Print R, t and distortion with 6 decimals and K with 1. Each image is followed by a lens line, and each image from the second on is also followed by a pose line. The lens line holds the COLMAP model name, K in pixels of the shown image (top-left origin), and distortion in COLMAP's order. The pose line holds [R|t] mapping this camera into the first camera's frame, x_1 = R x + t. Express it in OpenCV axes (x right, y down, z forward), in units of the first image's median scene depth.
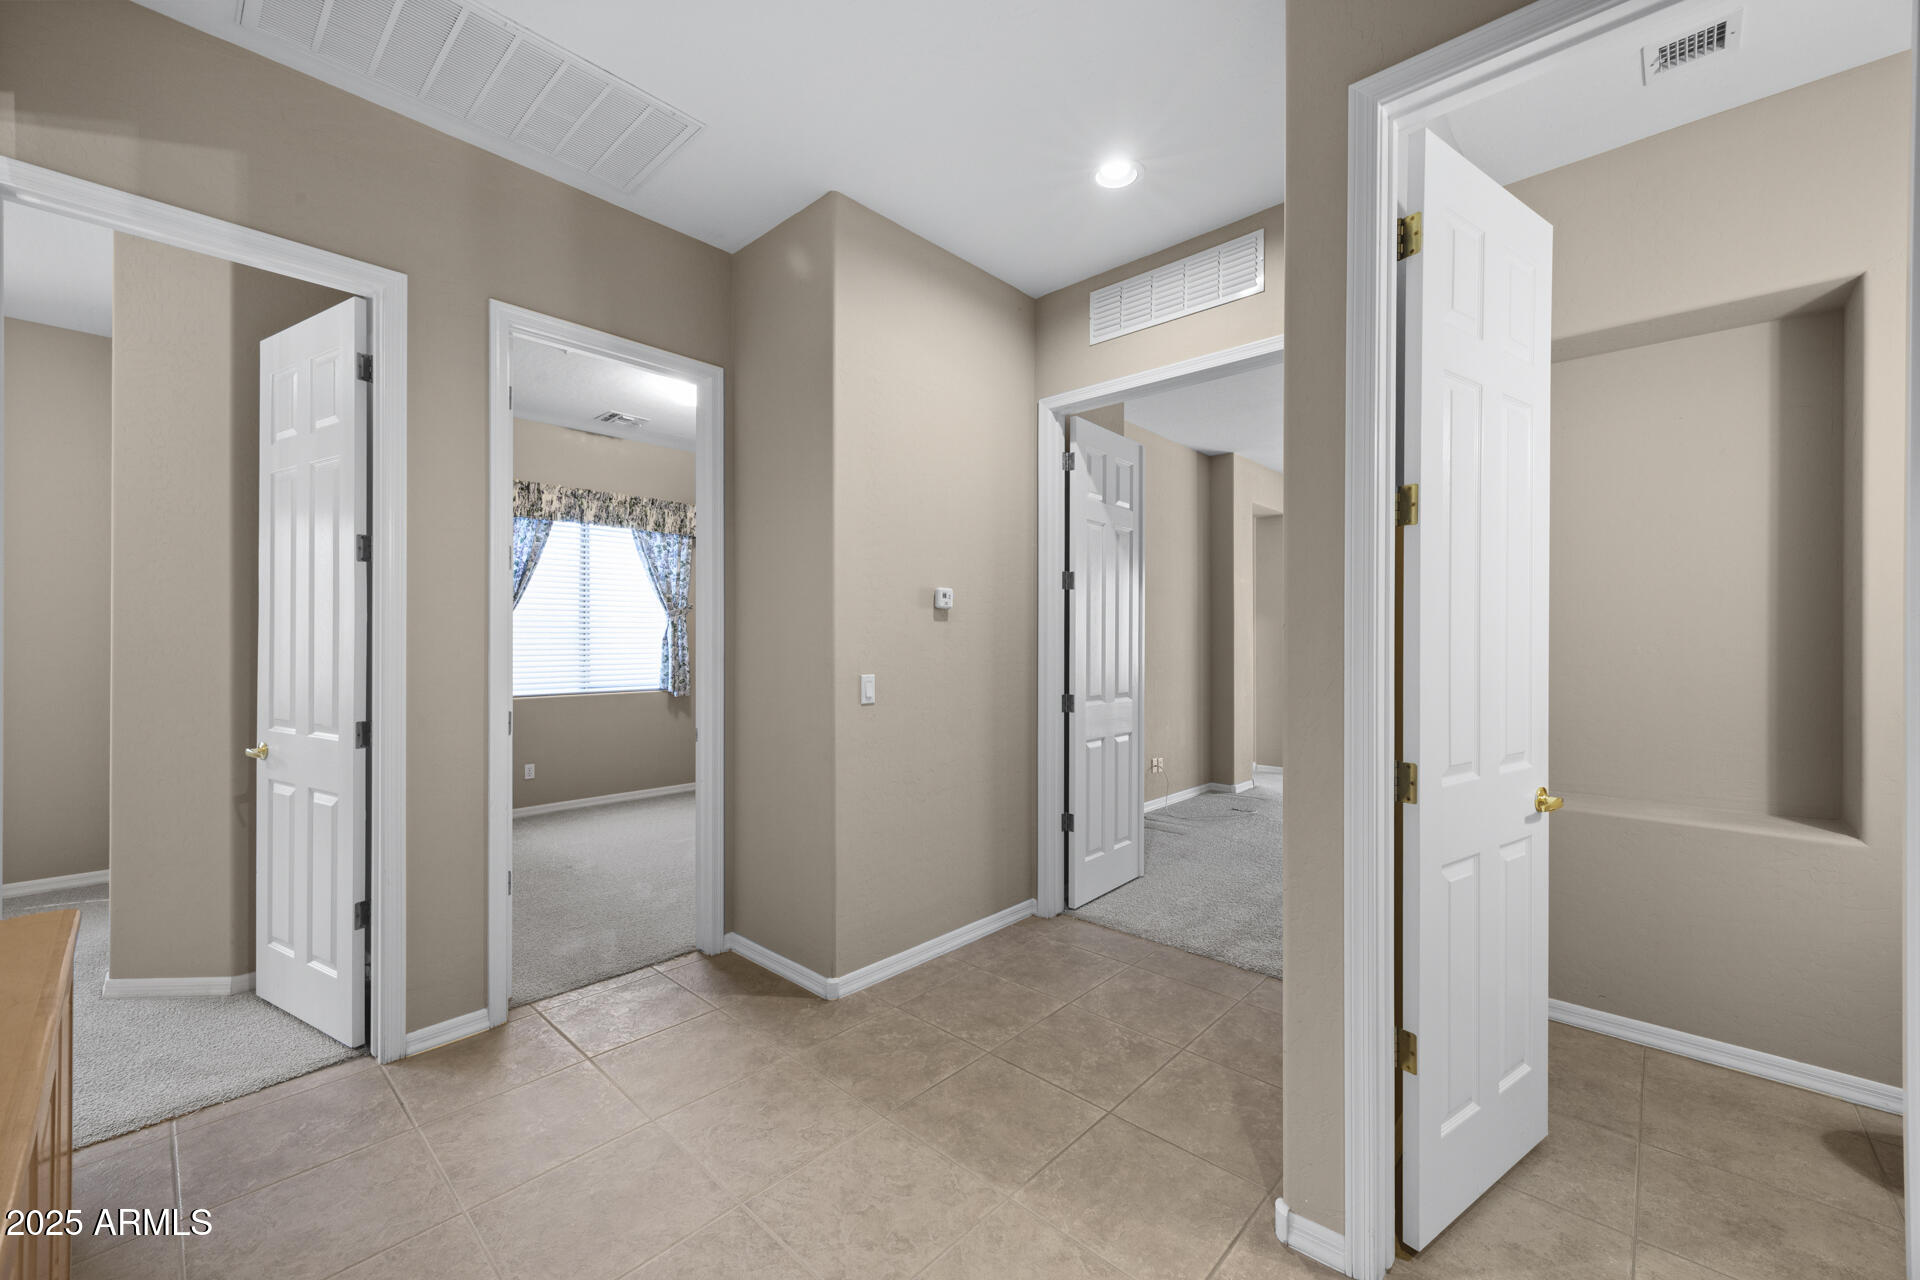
lens RADIAL K [[763.2, 0, 967.4], [0, 763.2, 641.1], [0, 0, 1]] dist [0.003648, 0.000429]
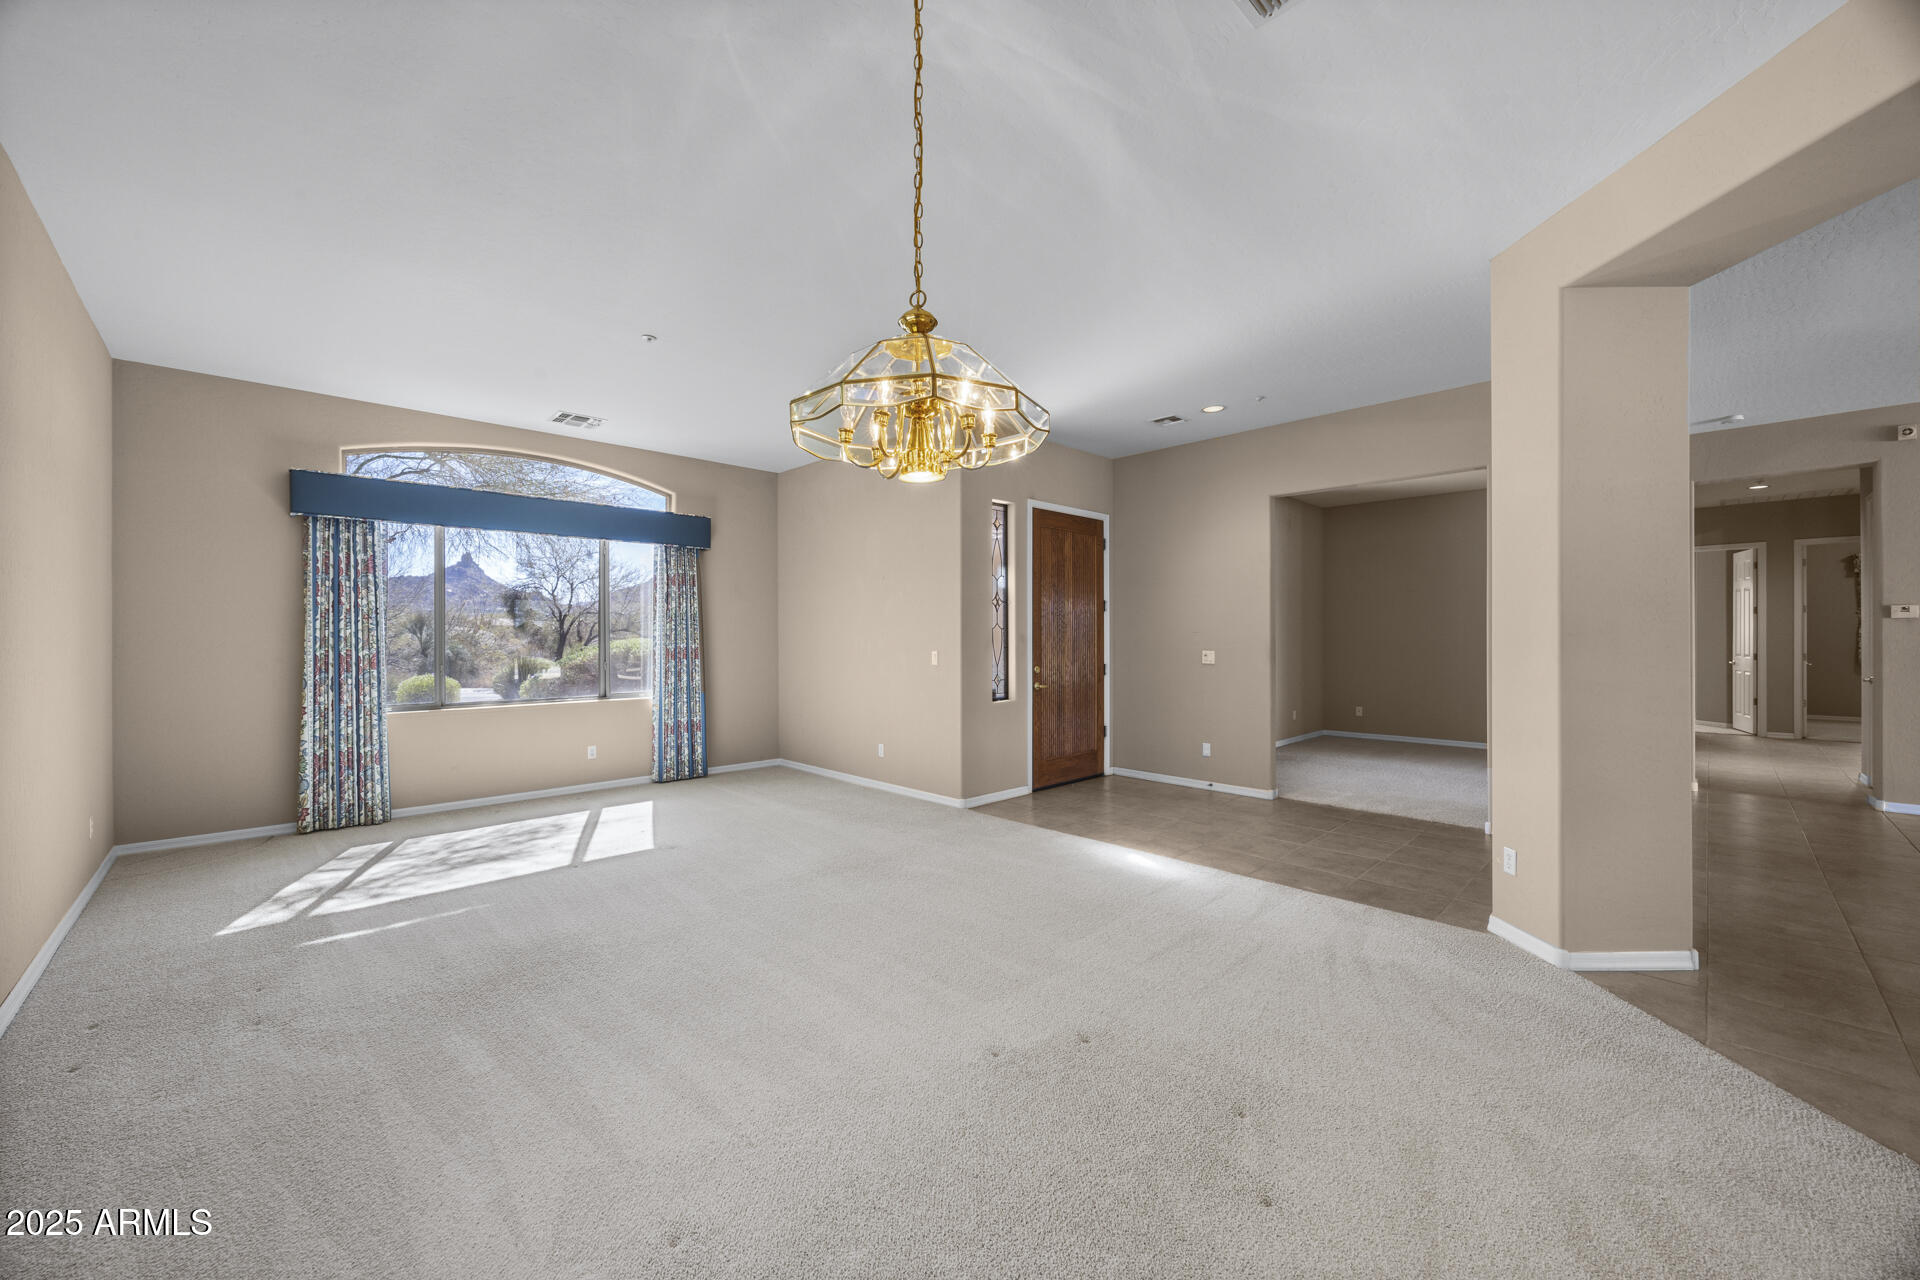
lens RADIAL K [[729.2, 0, 962.4], [0, 729.2, 632.0], [0, 0, 1]] dist [-0.001892, -0.000160]
pose [[-0.044504, -0.003098, -0.999004, 3.171334], [0.006039, 0.999976, -0.003370, -0.021920], [0.998991, -0.006183, -0.044484, -2.953288]]
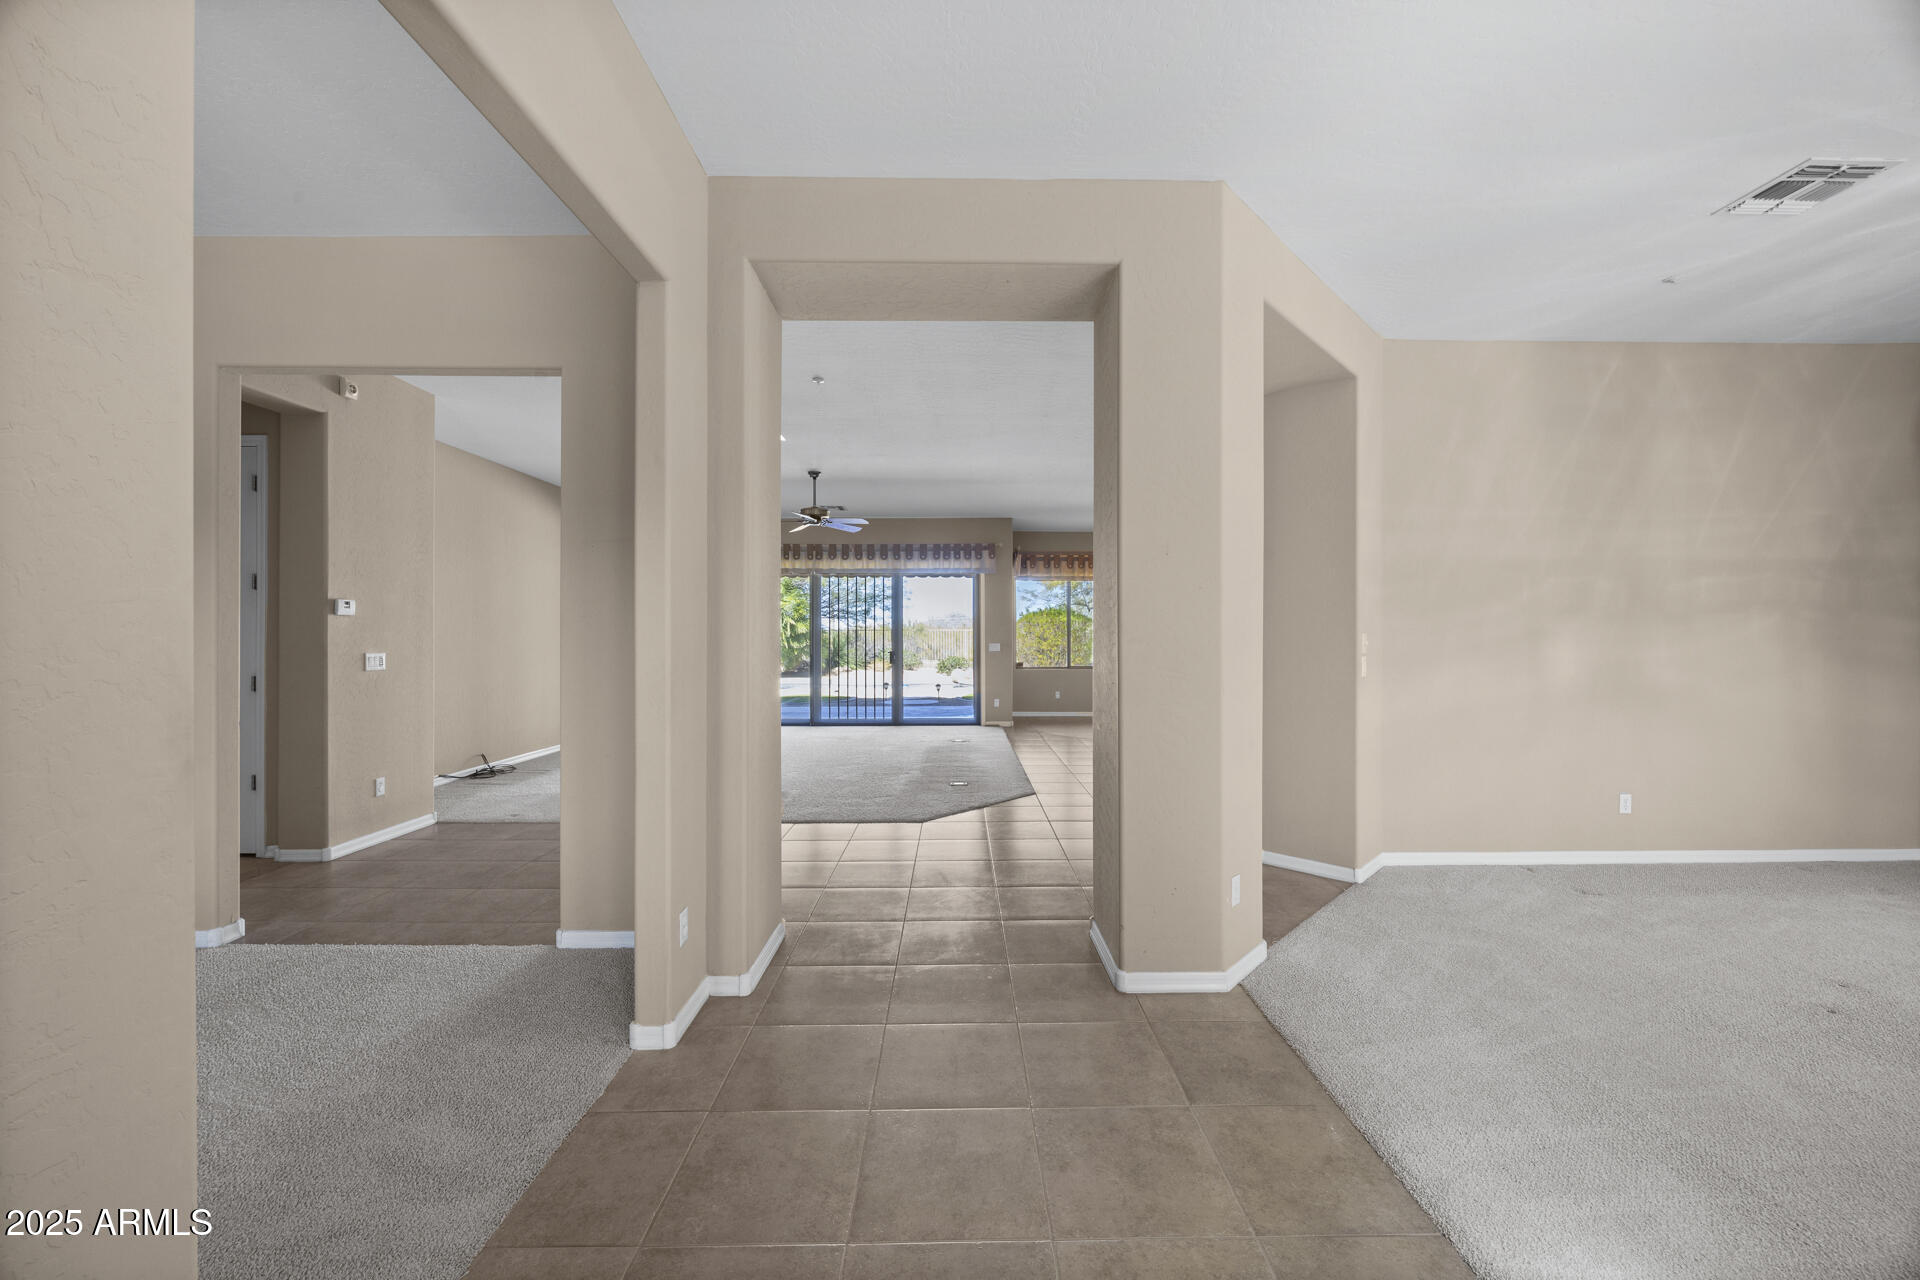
lens RADIAL K [[729.2, 0, 966.2], [0, 729.2, 637.9], [0, 0, 1]] dist [-0.001892, -0.000160]
pose [[0.725618, -0.002760, 0.688092, 0.754739], [-0.003342, 0.999966, 0.007535, -0.017324], [-0.688089, -0.007767, 0.725584, -2.577259]]
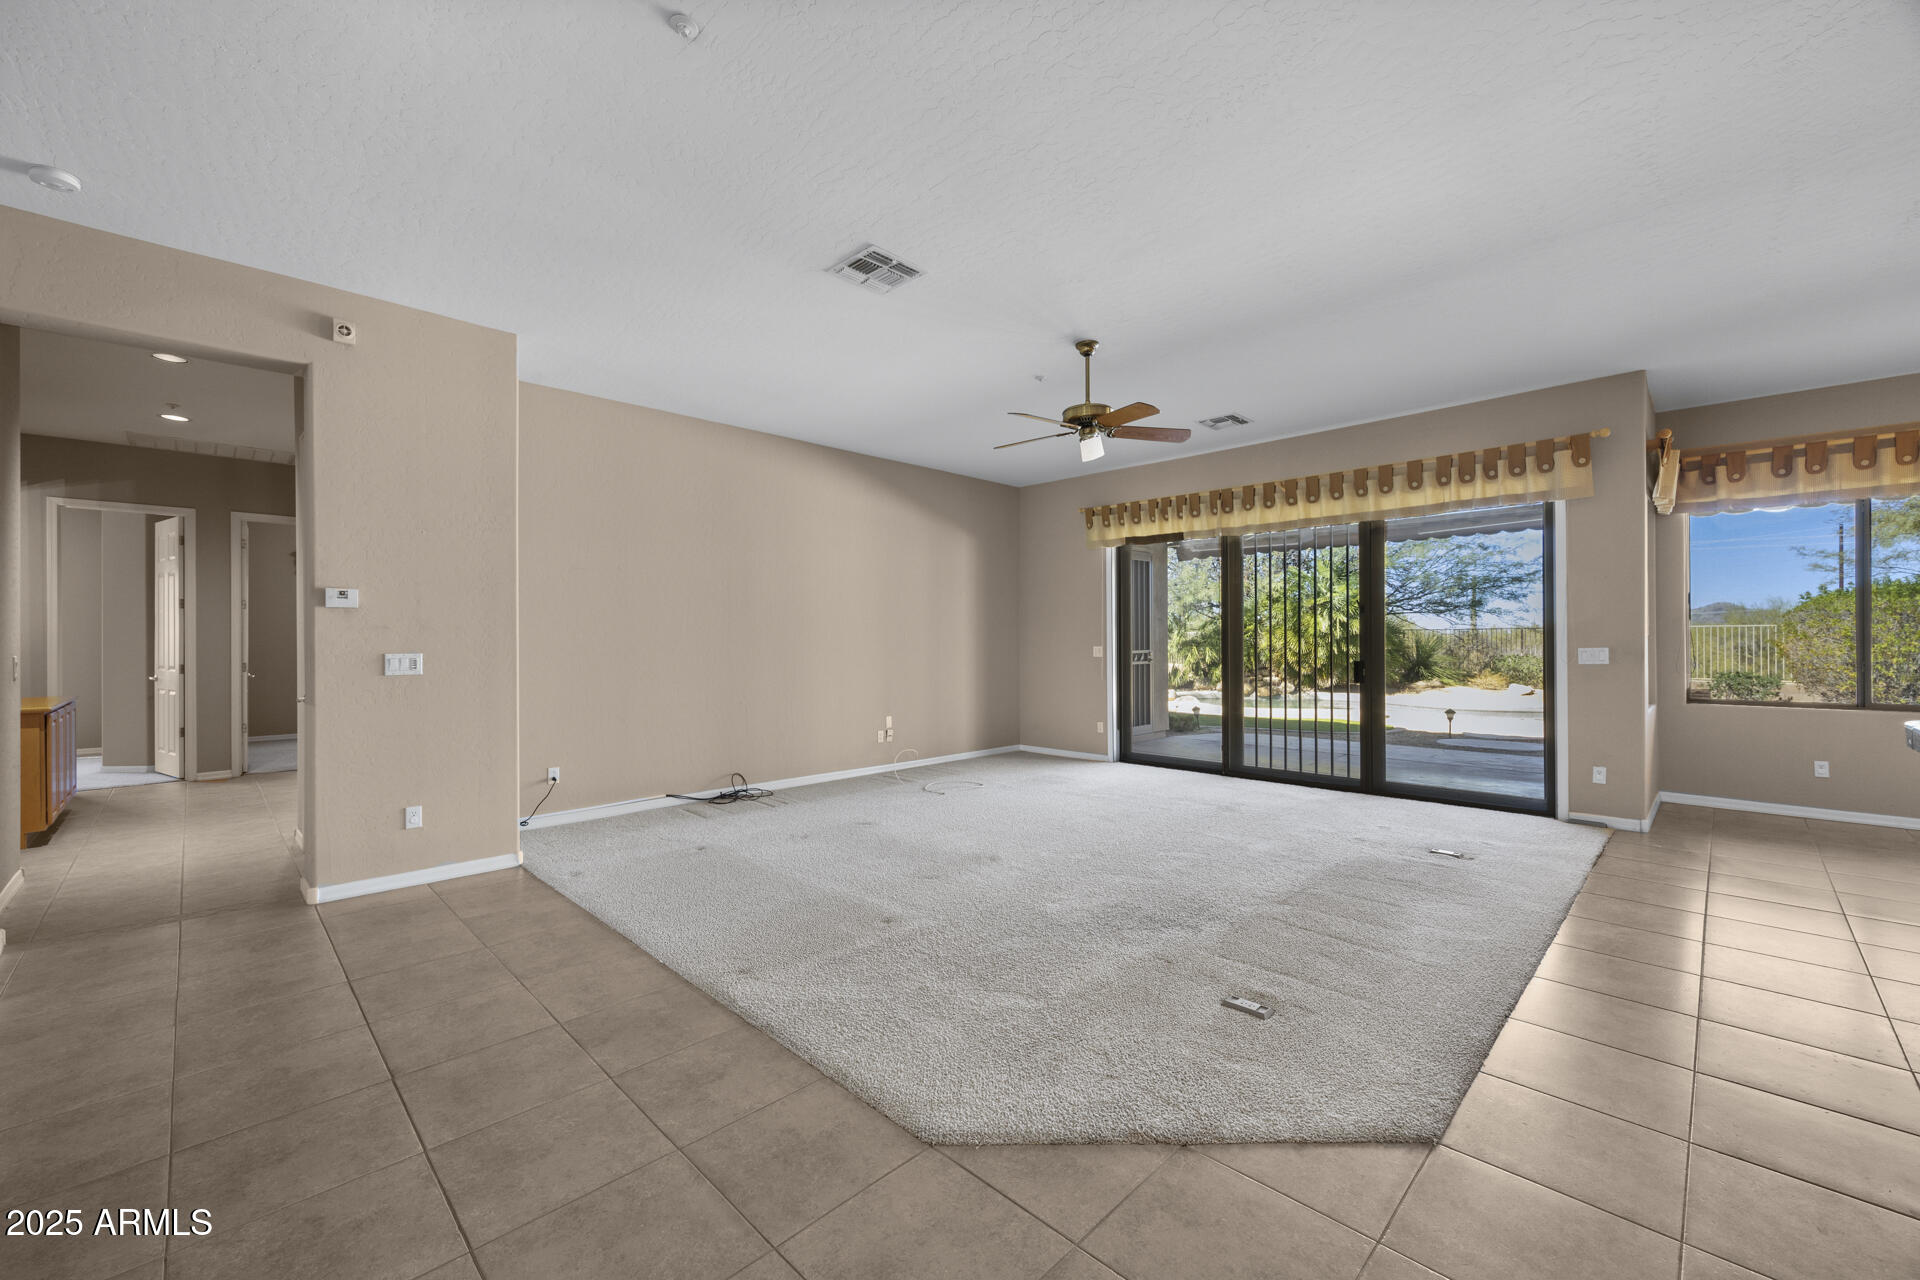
lens RADIAL K [[763.2, 0, 957.6], [0, 763.2, 641.8], [0, 0, 1]] dist [0.003648, 0.000429]
pose [[0.999425, -0.003712, -0.033701, 2.167613], [0.003974, 0.999962, 0.007717, 0.007548], [0.033671, -0.007846, 0.999402, -1.735556]]
